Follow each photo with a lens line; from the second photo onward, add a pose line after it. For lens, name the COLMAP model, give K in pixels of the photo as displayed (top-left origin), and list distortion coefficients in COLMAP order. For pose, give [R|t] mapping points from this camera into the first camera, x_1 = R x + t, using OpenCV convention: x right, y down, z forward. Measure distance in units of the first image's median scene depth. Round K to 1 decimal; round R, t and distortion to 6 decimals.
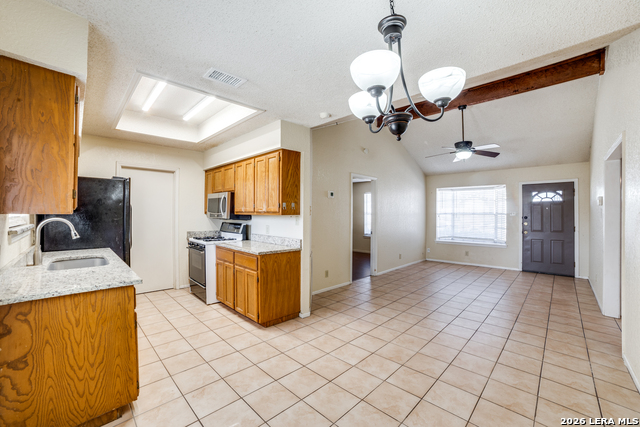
lens RADIAL K [[261.6, 0, 321.4], [0, 261.6, 215.4], [0, 0, 1]] dist [-0.103195, 0.040382]
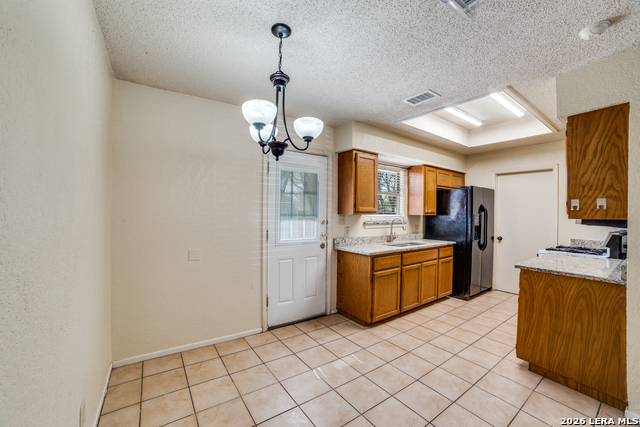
lens RADIAL K [[261.6, 0, 321.4], [0, 261.6, 215.4], [0, 0, 1]] dist [-0.103195, 0.040382]
pose [[-0.198377, 0.003976, -0.980118, 0.518235], [-0.019375, 0.999780, 0.007978, -0.002929], [0.979934, 0.020573, -0.198257, 0.478588]]
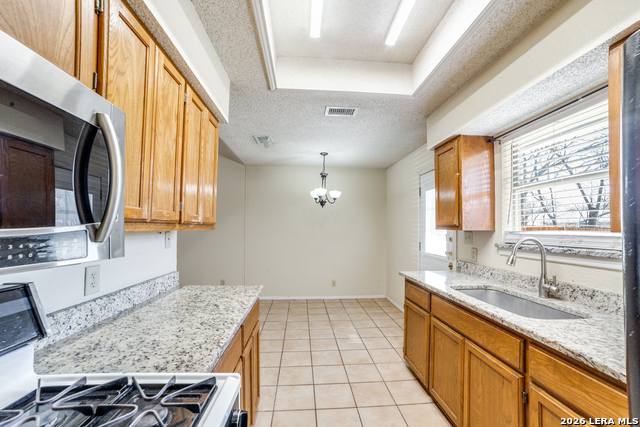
lens RADIAL K [[261.6, 0, 321.4], [0, 261.6, 215.4], [0, 0, 1]] dist [-0.103195, 0.040382]
pose [[-0.745632, 0.017320, 0.666133, -0.672222], [-0.005381, 0.999473, -0.032011, -0.014310], [-0.666336, -0.027452, -0.745146, 1.176853]]
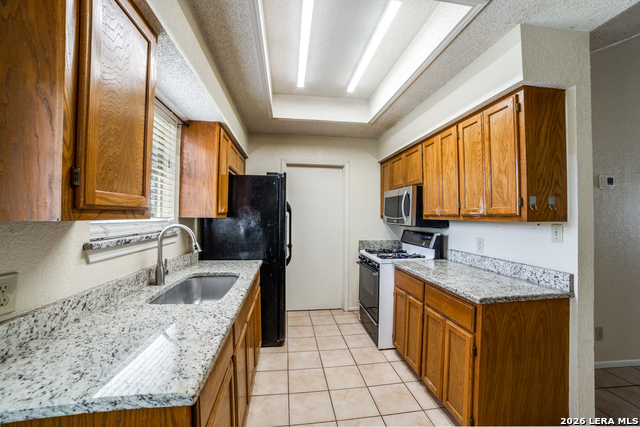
lens RADIAL K [[255.9, 0, 320.7], [0, 255.9, 207.5], [0, 0, 1]] dist [-0.115649, 0.035681]
pose [[0.785263, -0.016983, -0.618929, -0.165279], [-0.010345, 0.999124, -0.040540, -0.005778], [0.619076, 0.038238, 0.784400, 0.386776]]
